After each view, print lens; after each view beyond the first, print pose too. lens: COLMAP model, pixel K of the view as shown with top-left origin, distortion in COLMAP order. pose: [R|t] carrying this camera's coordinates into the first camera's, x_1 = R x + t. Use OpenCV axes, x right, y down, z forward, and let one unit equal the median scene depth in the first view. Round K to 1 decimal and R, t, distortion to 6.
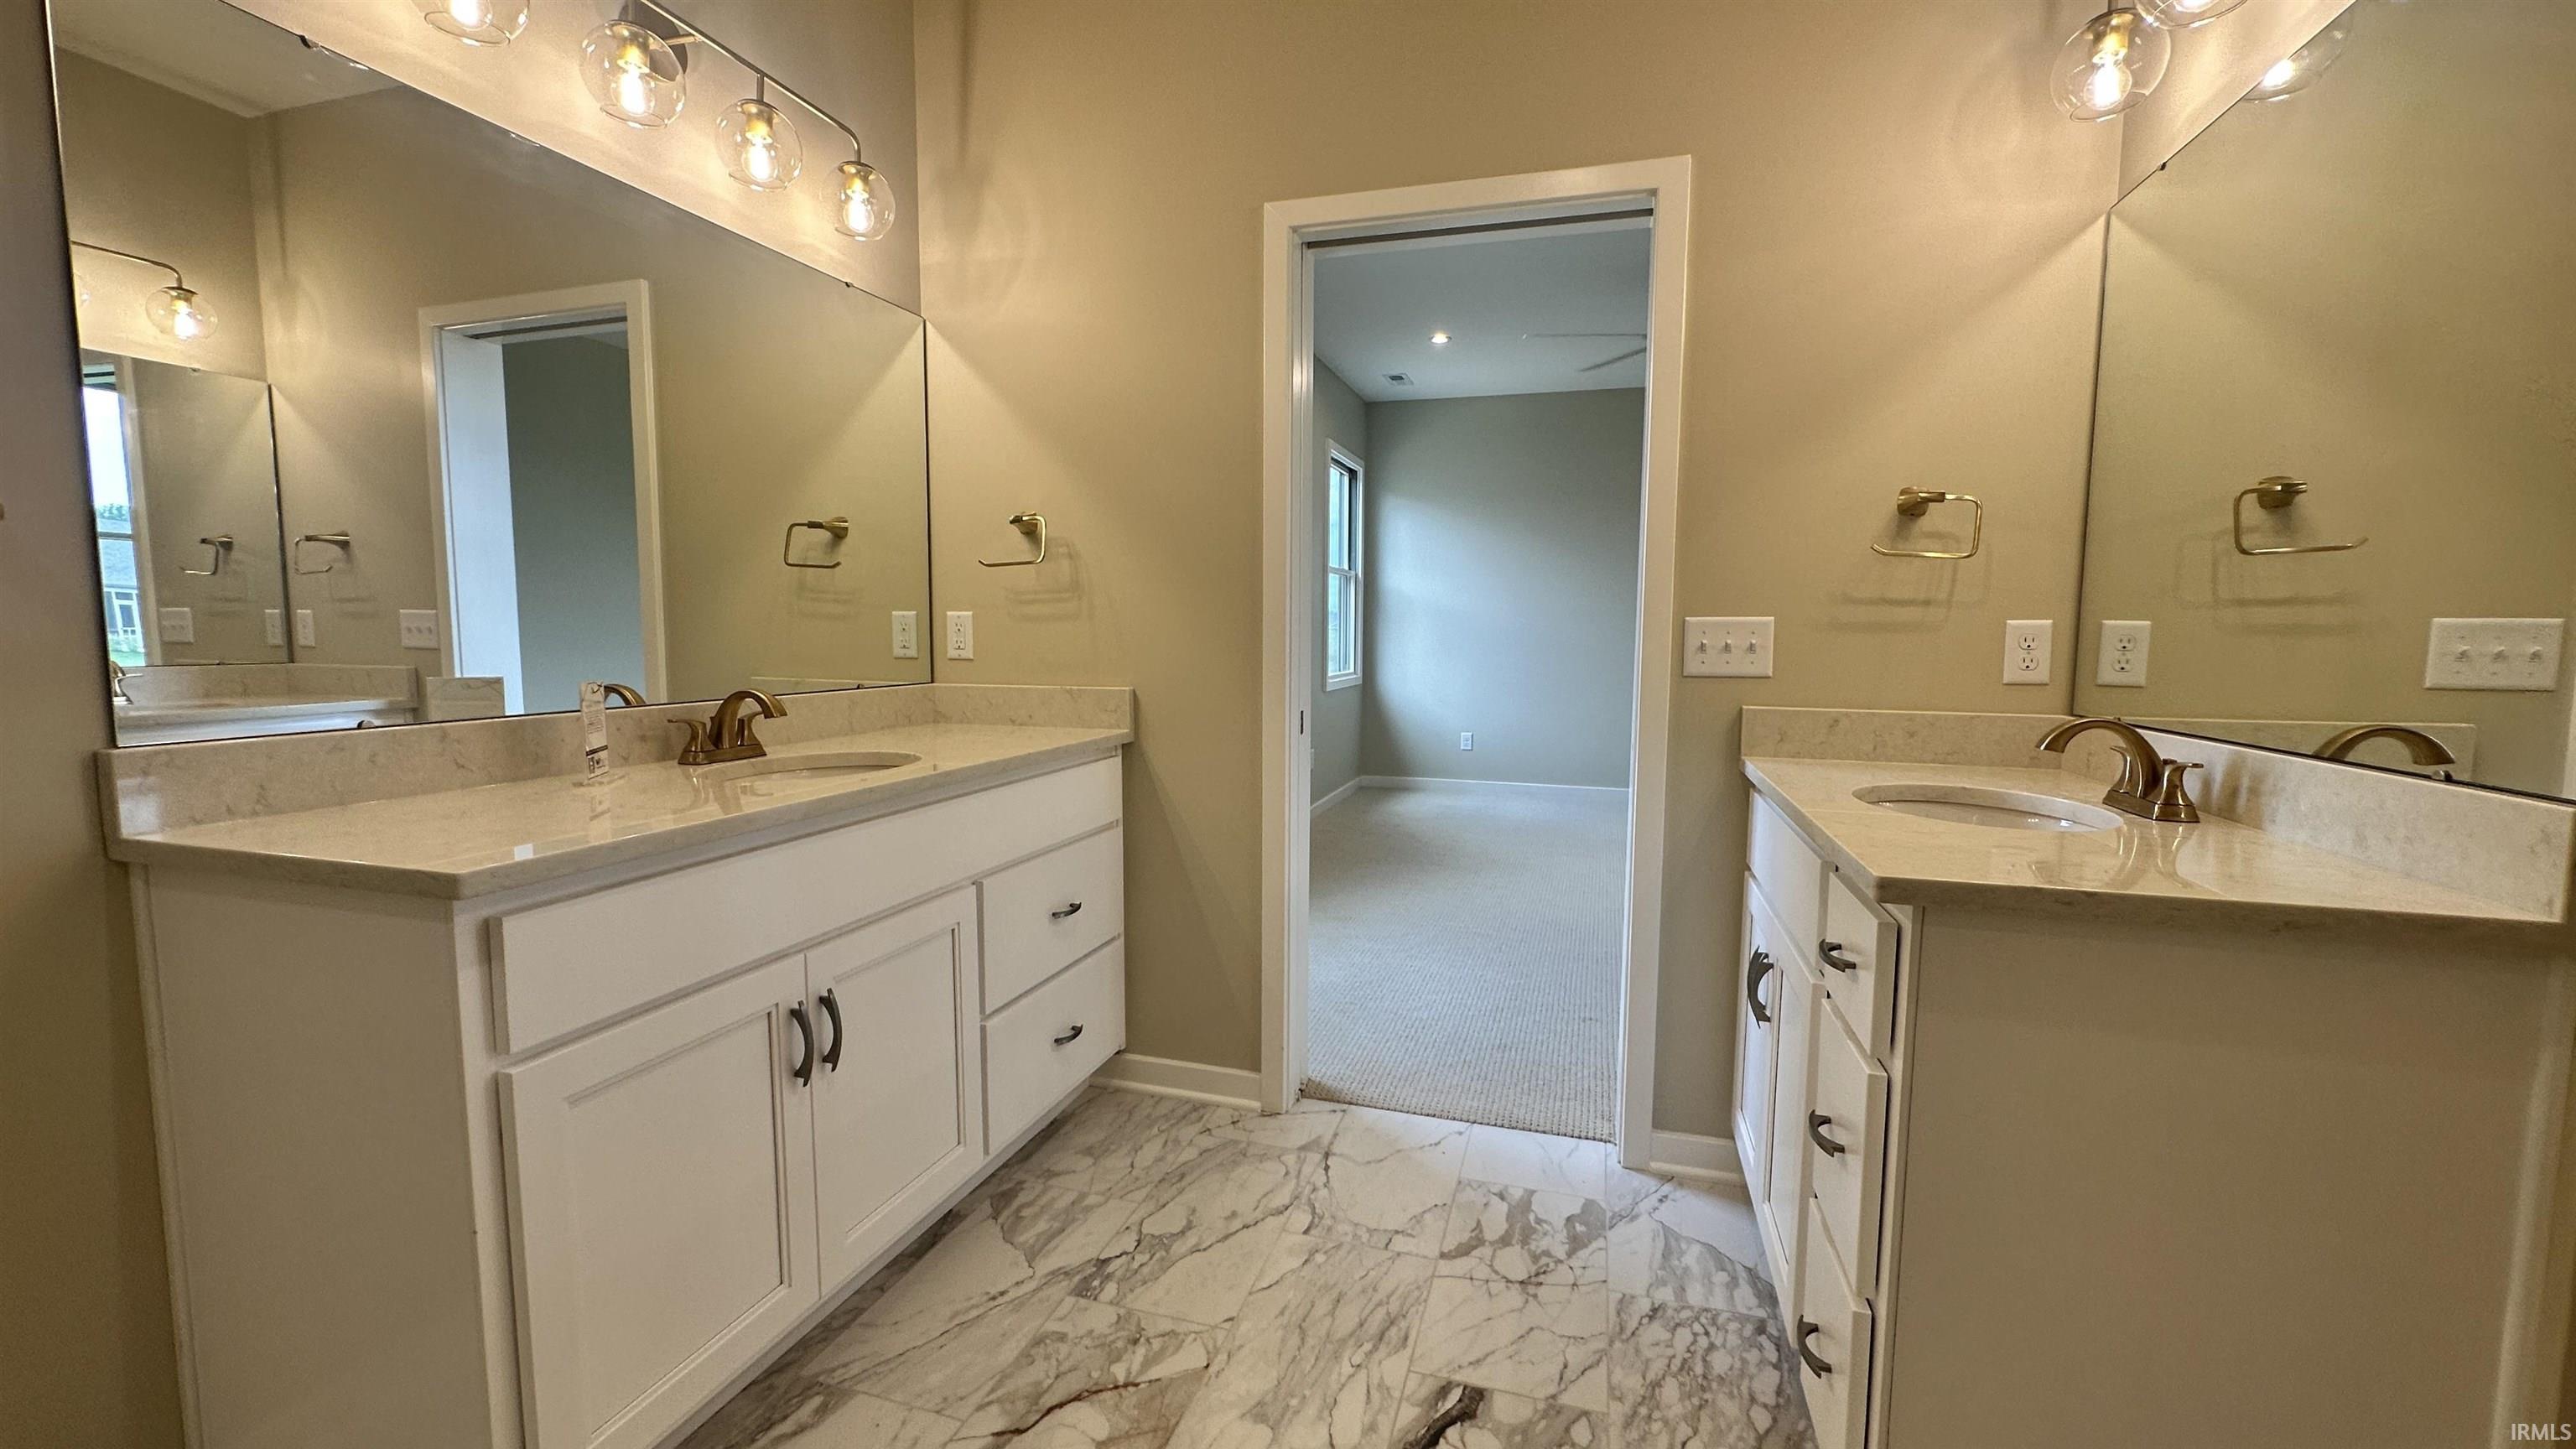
lens RADIAL K [[1027.3, 0, 1292.0], [0, 1027.3, 727.1], [0, 0, 1]] dist [-0.005690, 0.001387]
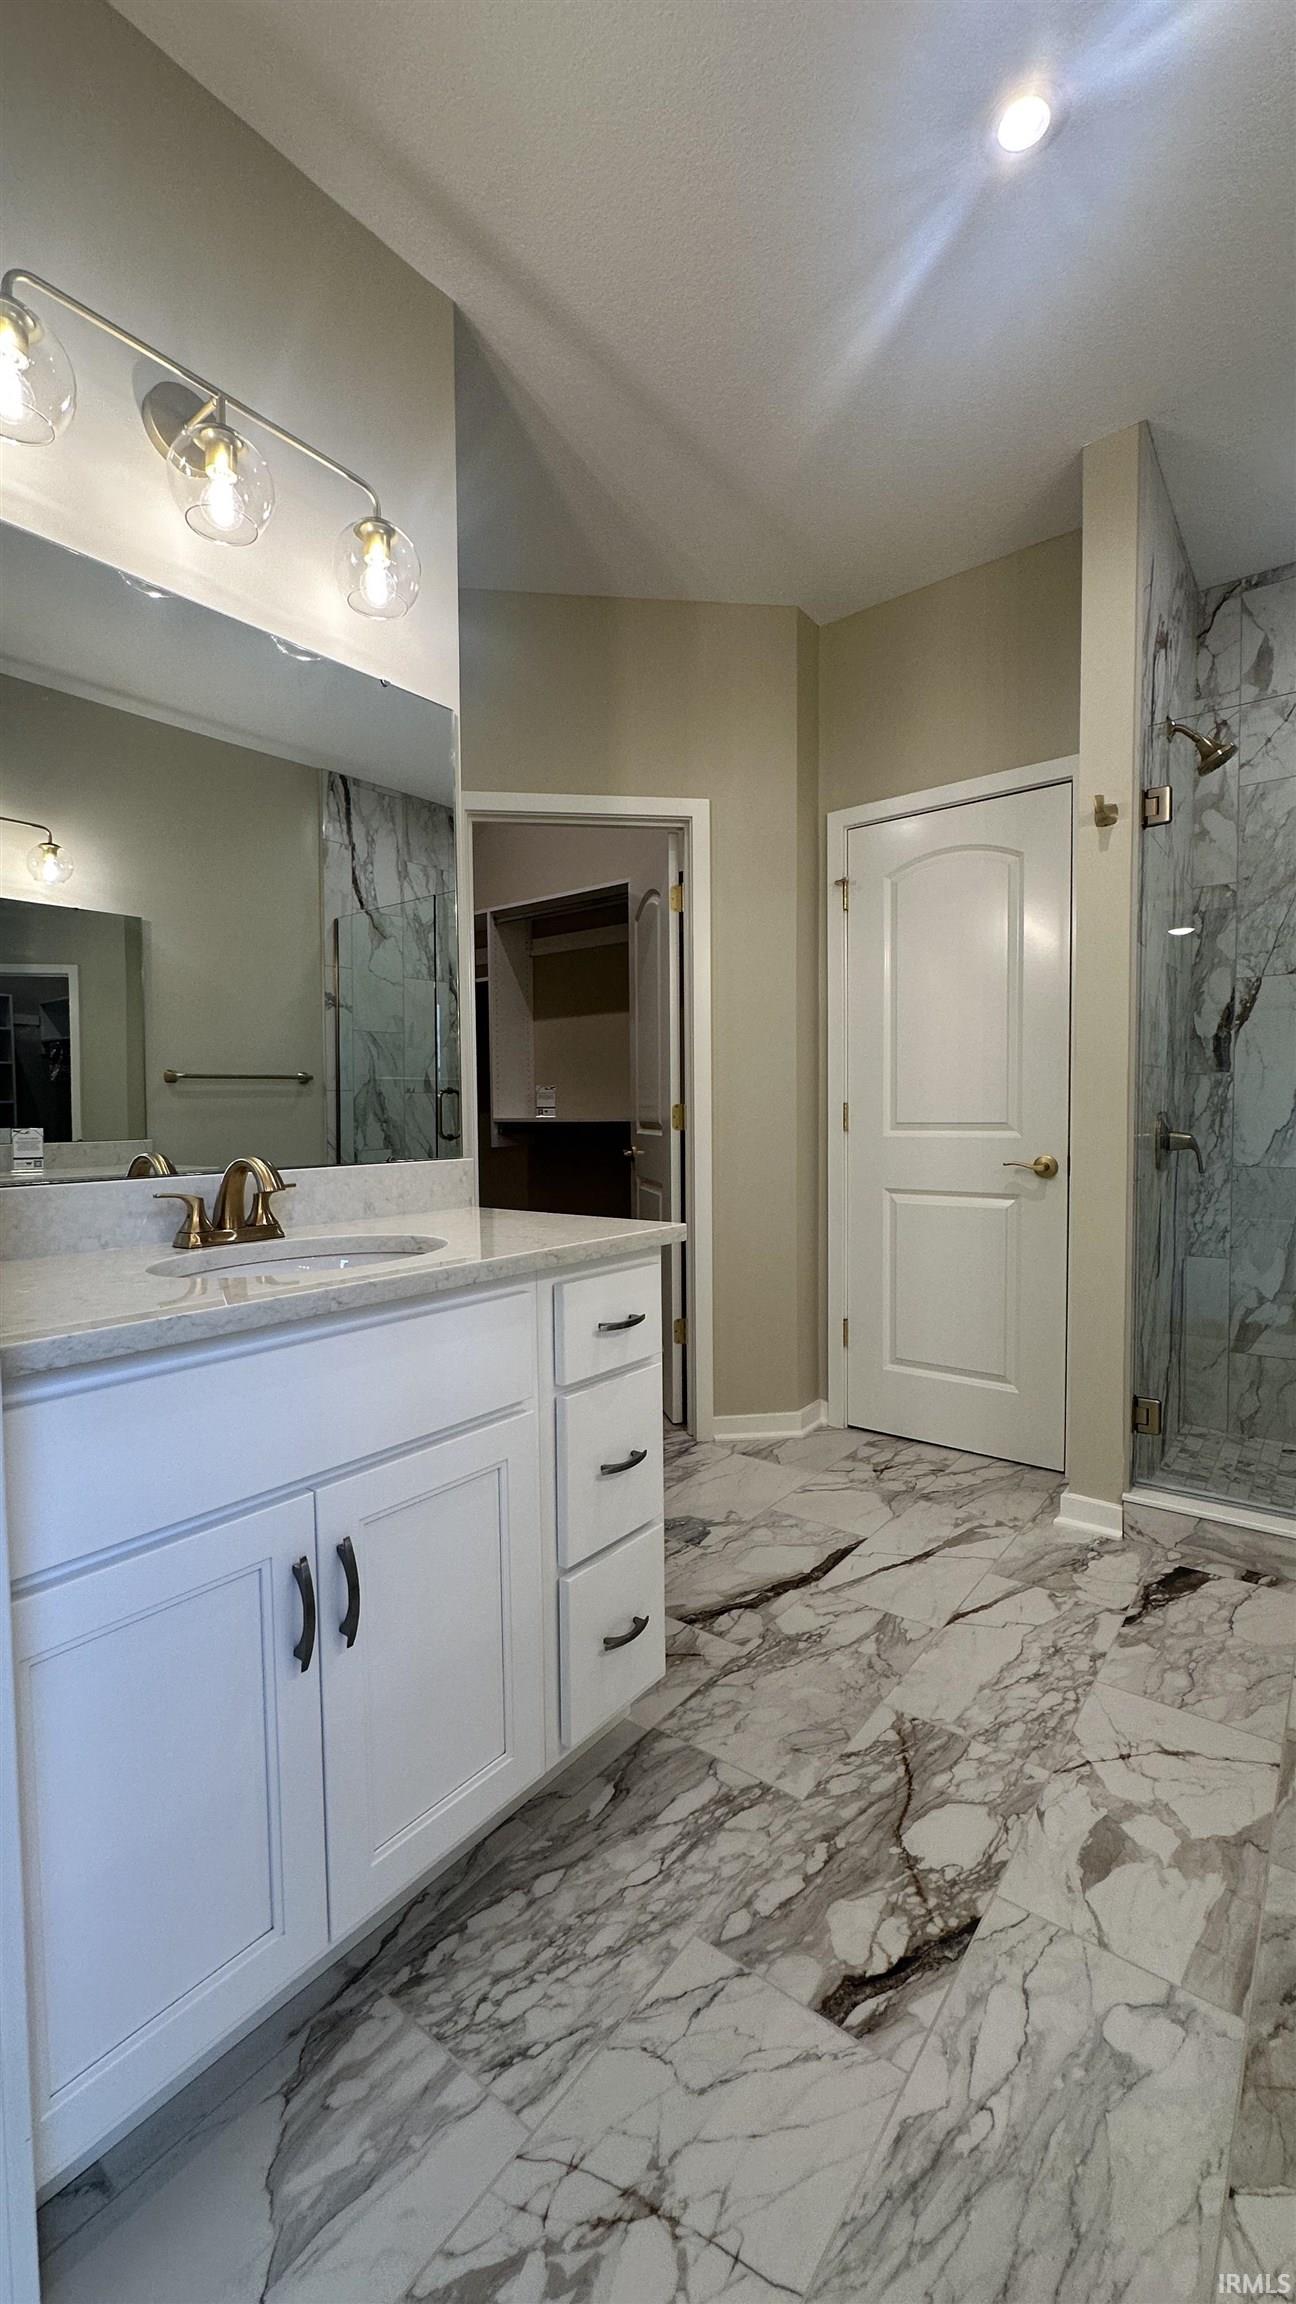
lens RADIAL K [[918.8, 0, 653.0], [0, 918.8, 1156.2], [0, 0, 1]] dist [-0.005690, 0.001387]
pose [[-0.932678, -0.012773, 0.360484, 0.055622], [0.040667, 0.989278, 0.140271, -0.111940], [-0.358411, 0.145487, -0.922158, 1.517417]]
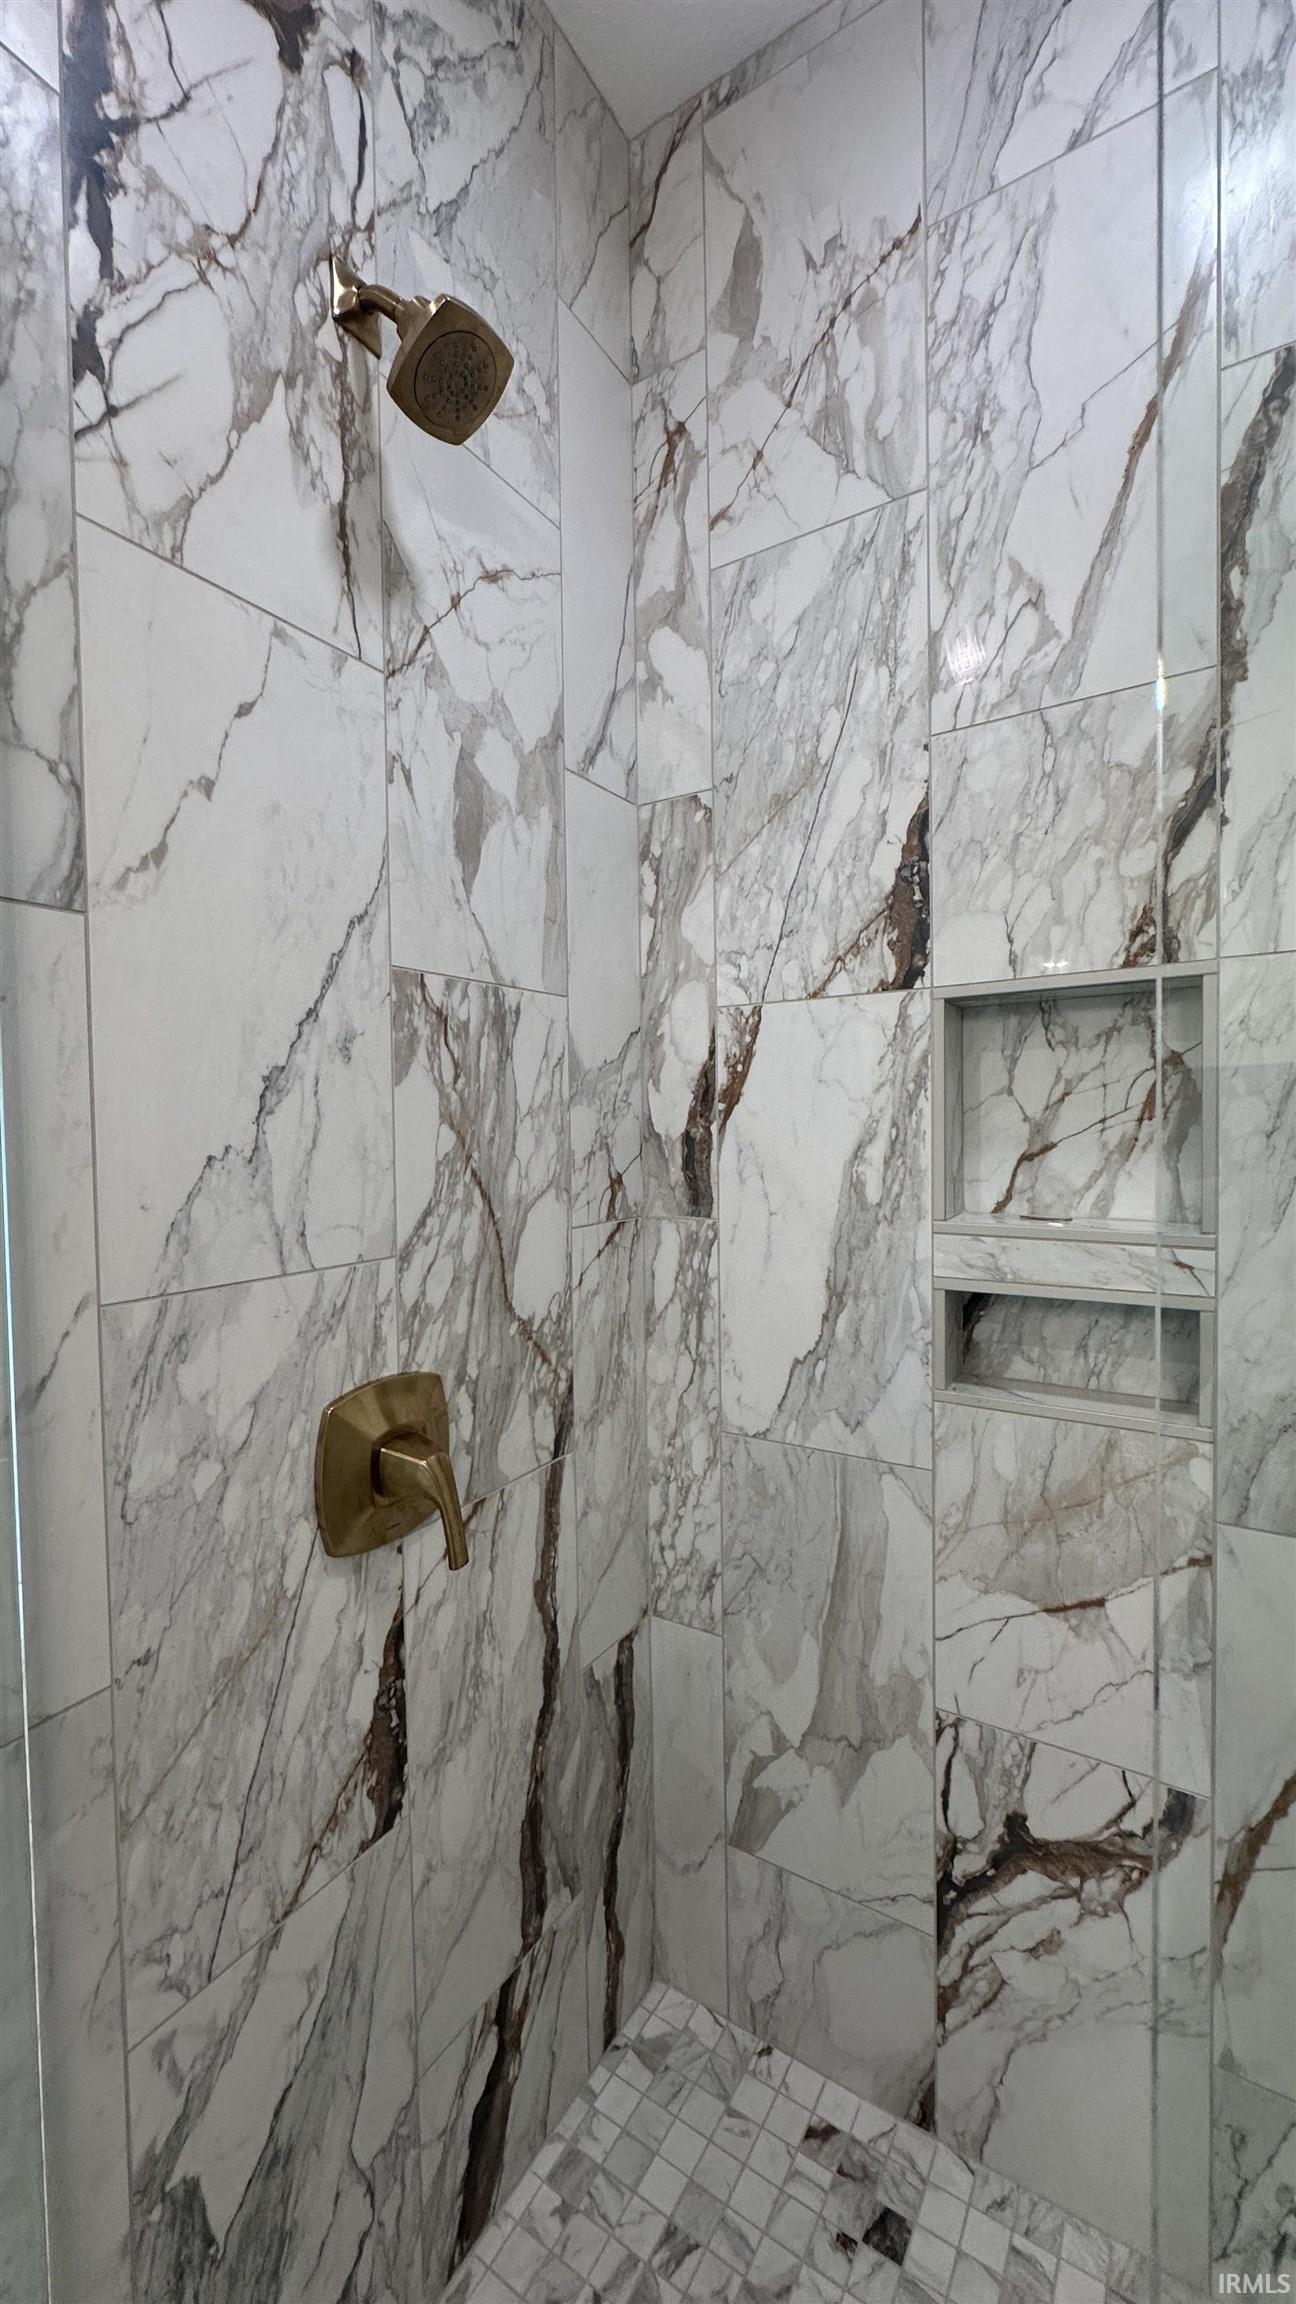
lens RADIAL K [[918.8, 0, 654.7], [0, 918.8, 1155.5], [0, 0, 1]] dist [-0.005690, 0.001387]
pose [[-0.964005, -0.002295, 0.265875, -0.501067], [0.032038, 0.991674, 0.124724, -0.131295], [-0.263948, 0.128753, -0.955905, 0.224326]]
